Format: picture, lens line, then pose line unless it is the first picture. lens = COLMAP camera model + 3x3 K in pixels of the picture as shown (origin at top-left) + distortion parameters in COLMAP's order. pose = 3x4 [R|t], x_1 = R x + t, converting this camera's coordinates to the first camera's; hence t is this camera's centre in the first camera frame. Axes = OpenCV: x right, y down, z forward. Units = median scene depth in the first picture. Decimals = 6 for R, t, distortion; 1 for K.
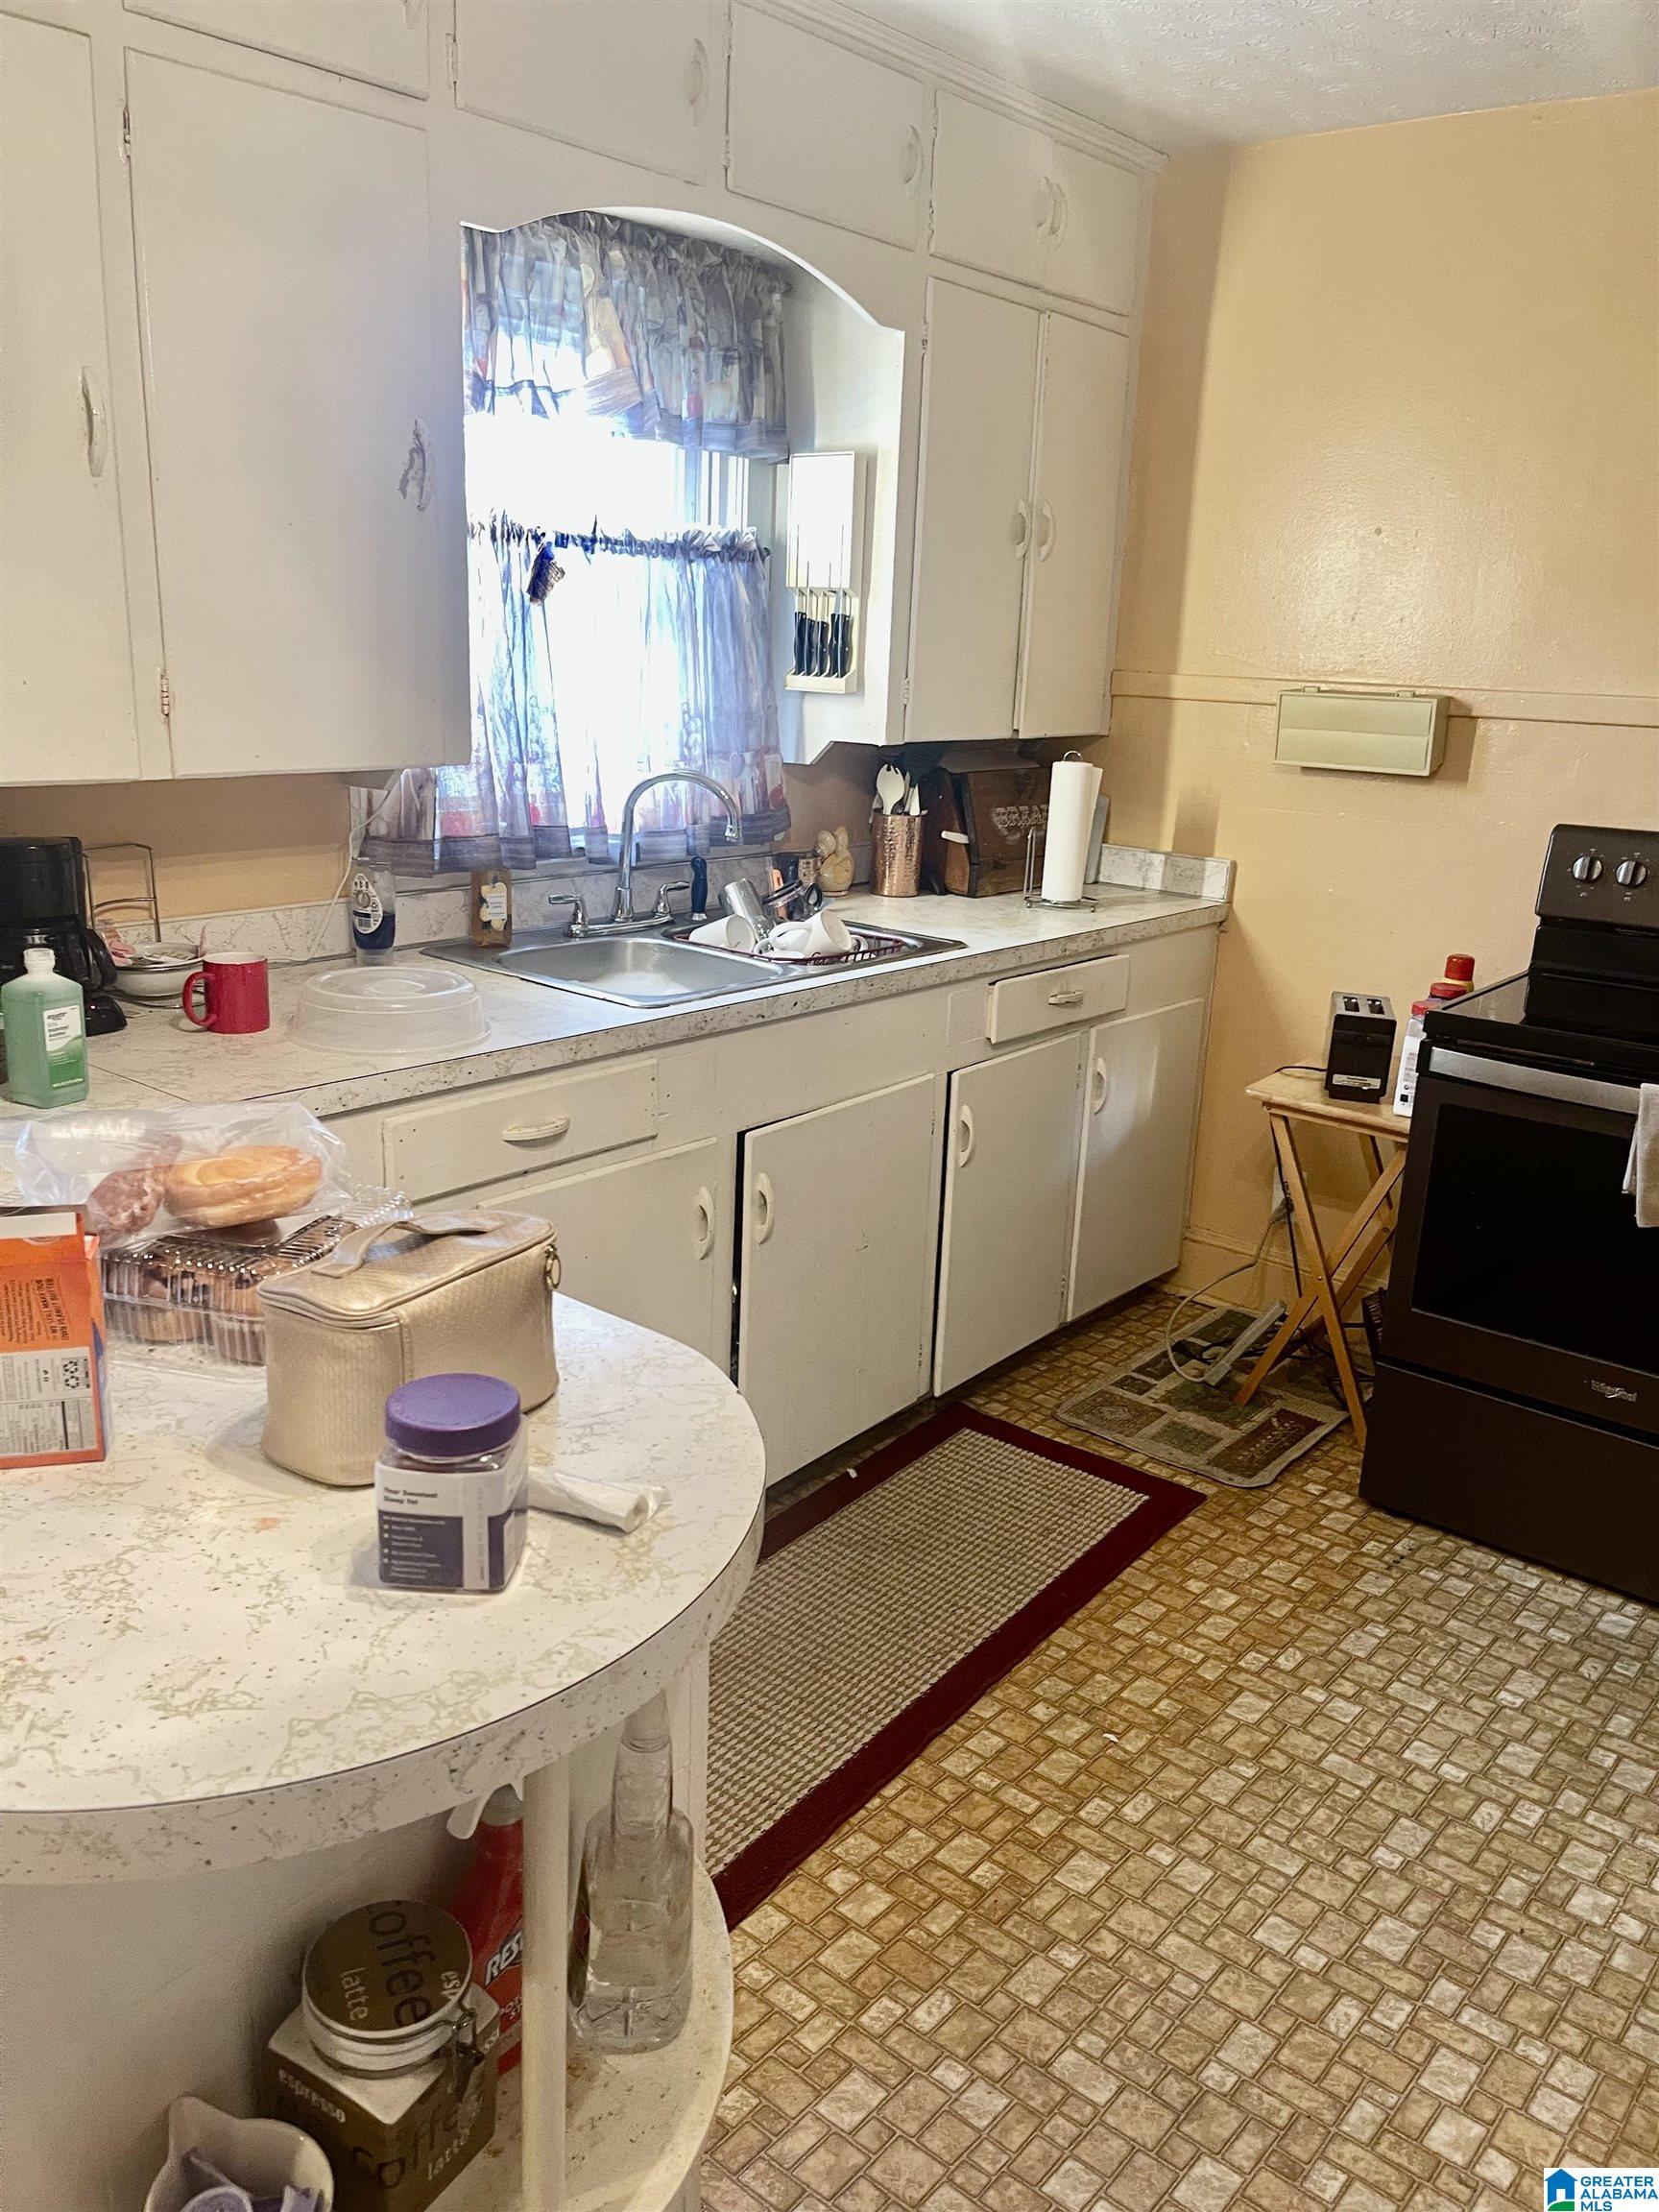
lens RADIAL K [[1656.6, 0, 832.0], [0, 1656.6, 1098.0], [0, 0, 1]] dist [0.076180, -0.116604]
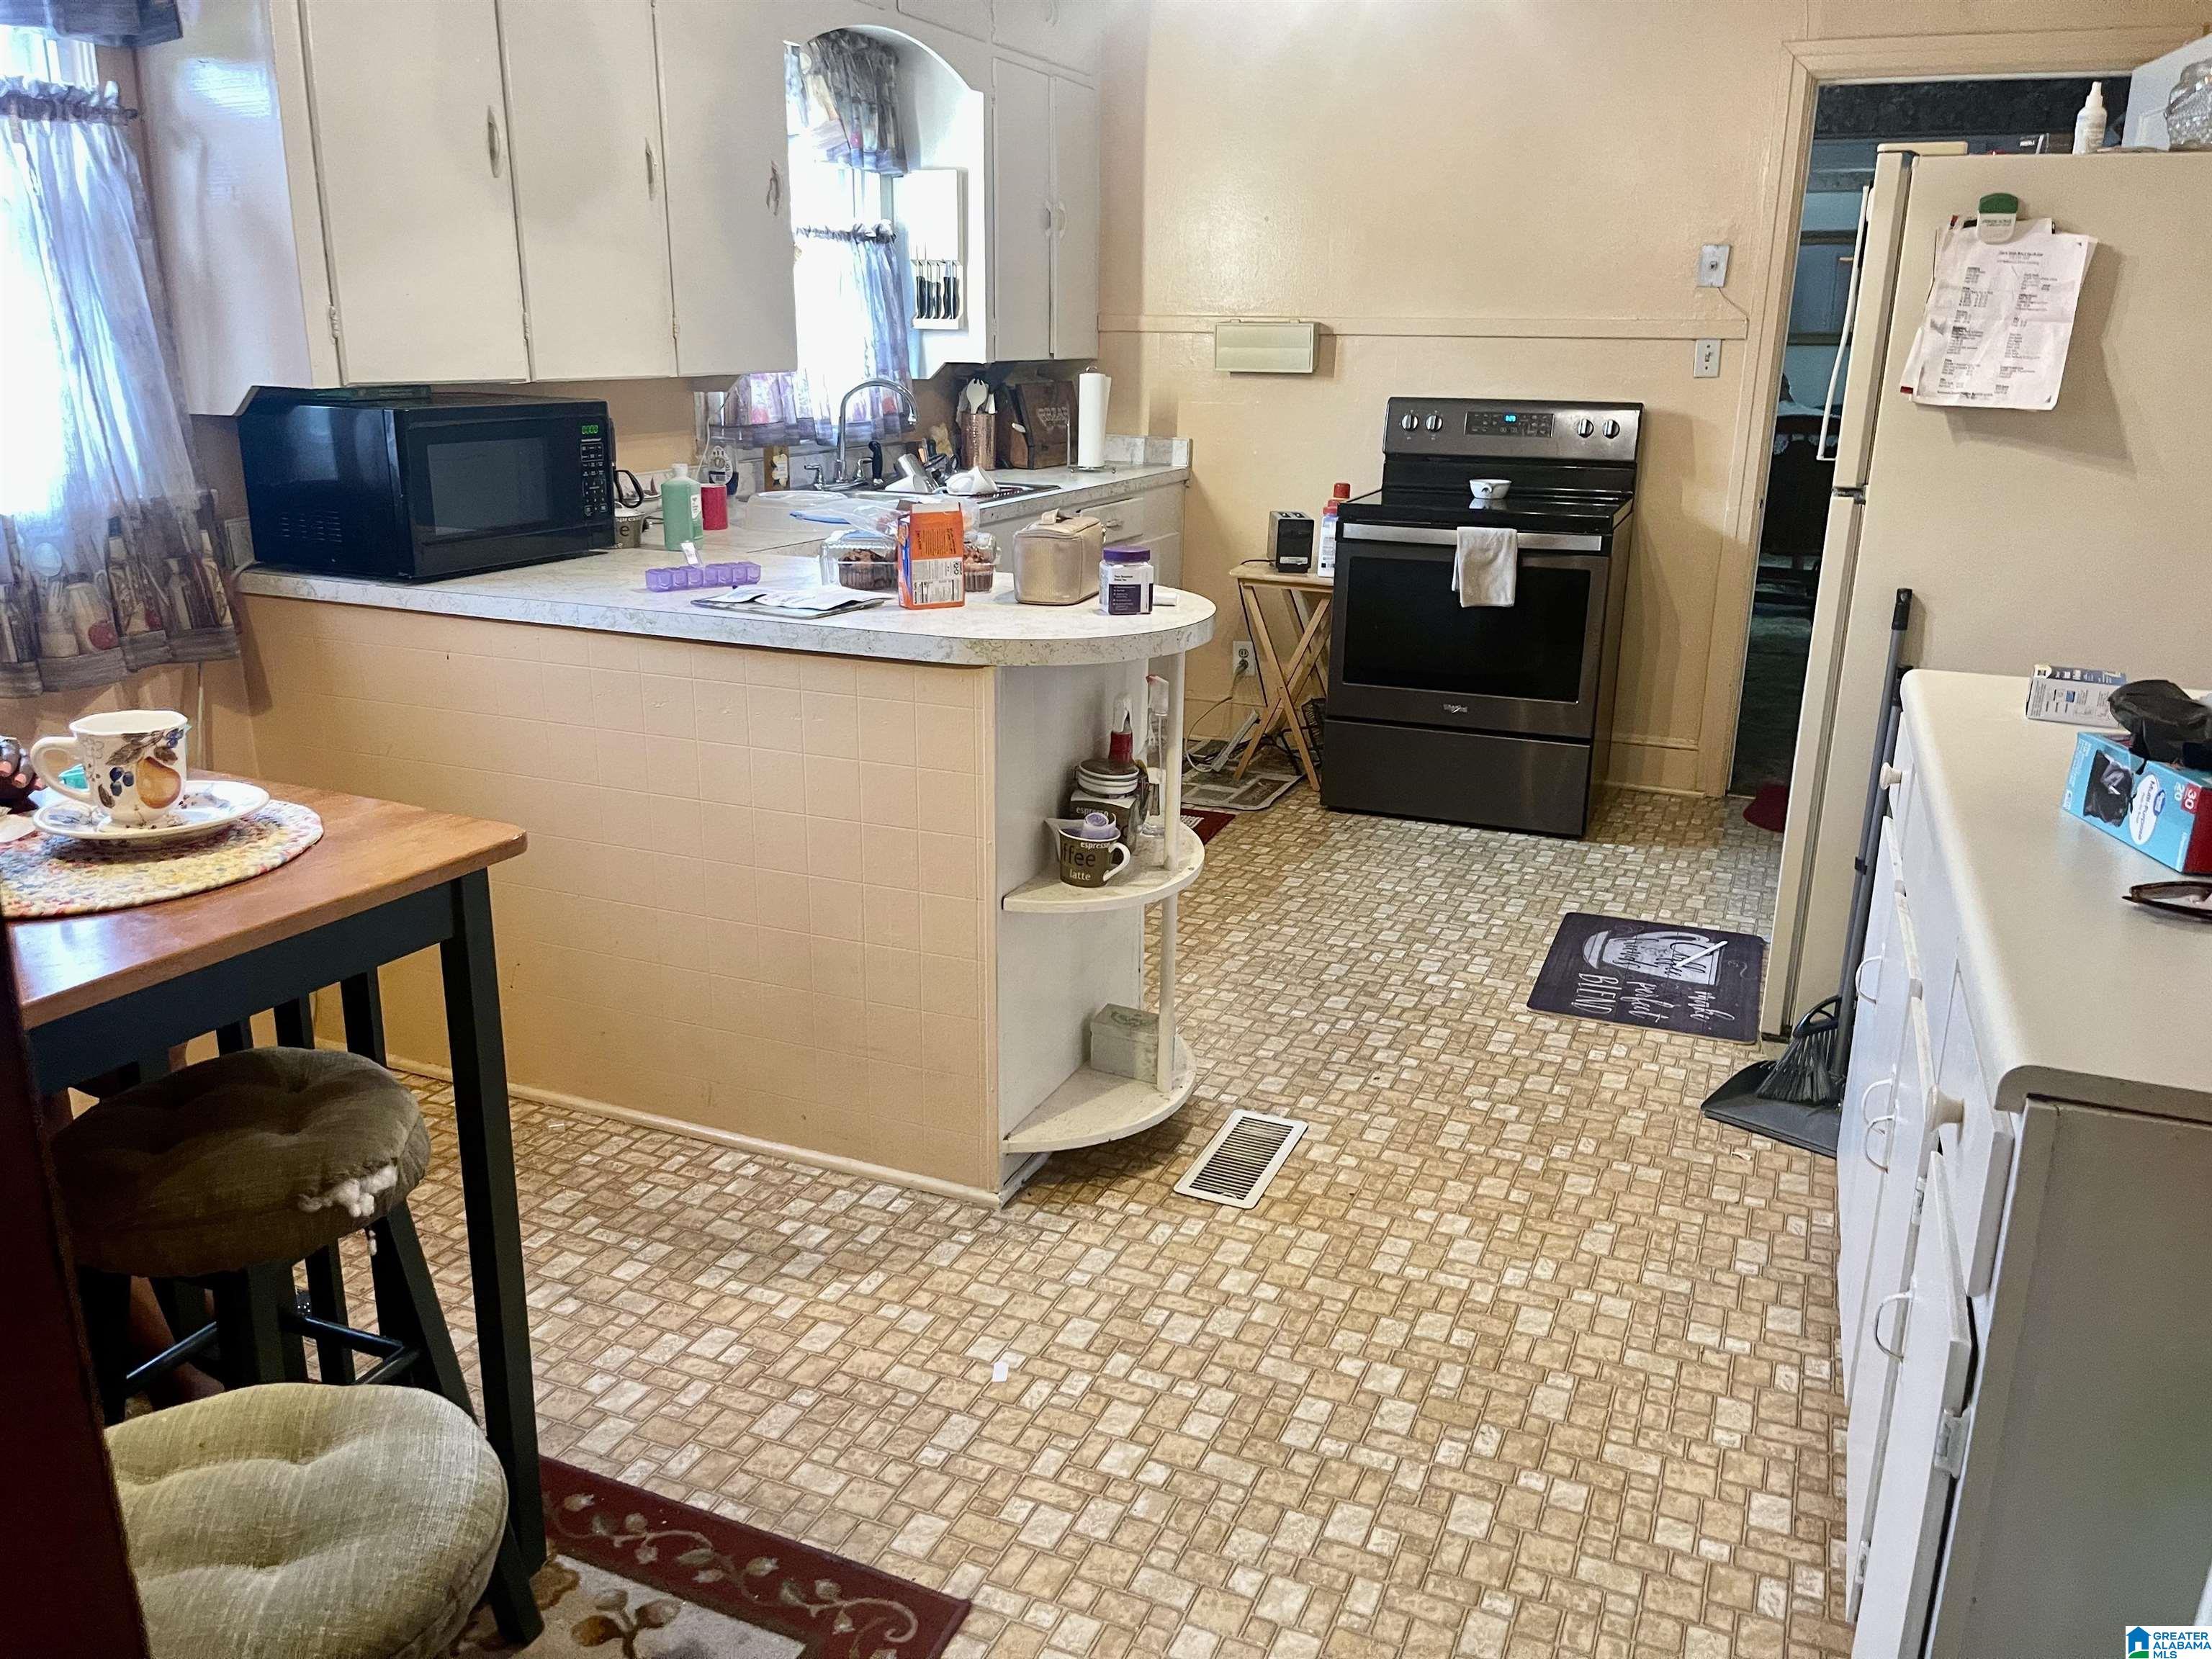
lens RADIAL K [[1656.6, 0, 1096.5], [0, 1656.6, 833.8], [0, 0, 1]] dist [0.076180, -0.116604]
pose [[0.958588, -0.108044, 0.263507, -0.324212], [0.099549, 0.993995, 0.045421, 0.160449], [-0.266833, -0.017308, 0.963587, -0.517033]]
